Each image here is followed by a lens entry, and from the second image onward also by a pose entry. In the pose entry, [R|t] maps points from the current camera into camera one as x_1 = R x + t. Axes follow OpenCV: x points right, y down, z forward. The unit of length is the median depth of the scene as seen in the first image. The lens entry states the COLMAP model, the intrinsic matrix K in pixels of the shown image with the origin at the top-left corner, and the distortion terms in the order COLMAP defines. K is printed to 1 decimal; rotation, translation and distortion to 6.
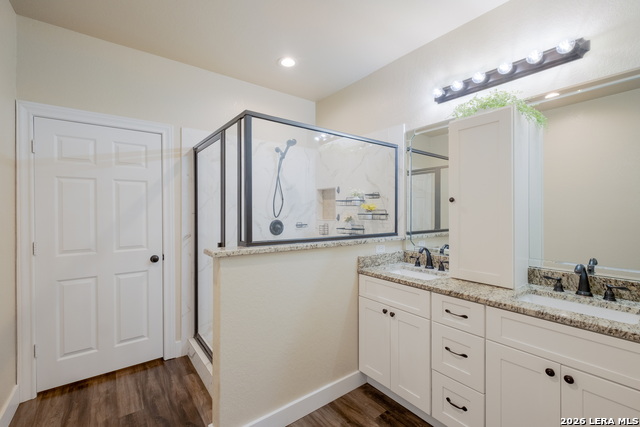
lens RADIAL K [[278.1, 0, 320.0], [0, 278.1, 213.5], [0, 0, 1]] dist [-0.001613, -0.000122]
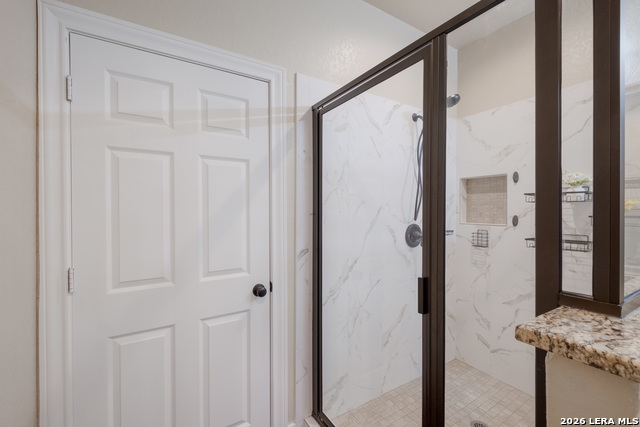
lens RADIAL K [[282.5, 0, 320.0], [0, 282.5, 213.5], [0, 0, 1]] dist [0.007127, -0.000622]
pose [[0.997061, -0.002084, -0.076581, -0.424095], [0.001746, 0.999988, -0.004482, 0.000942], [0.076590, 0.004336, 0.997053, 0.409572]]
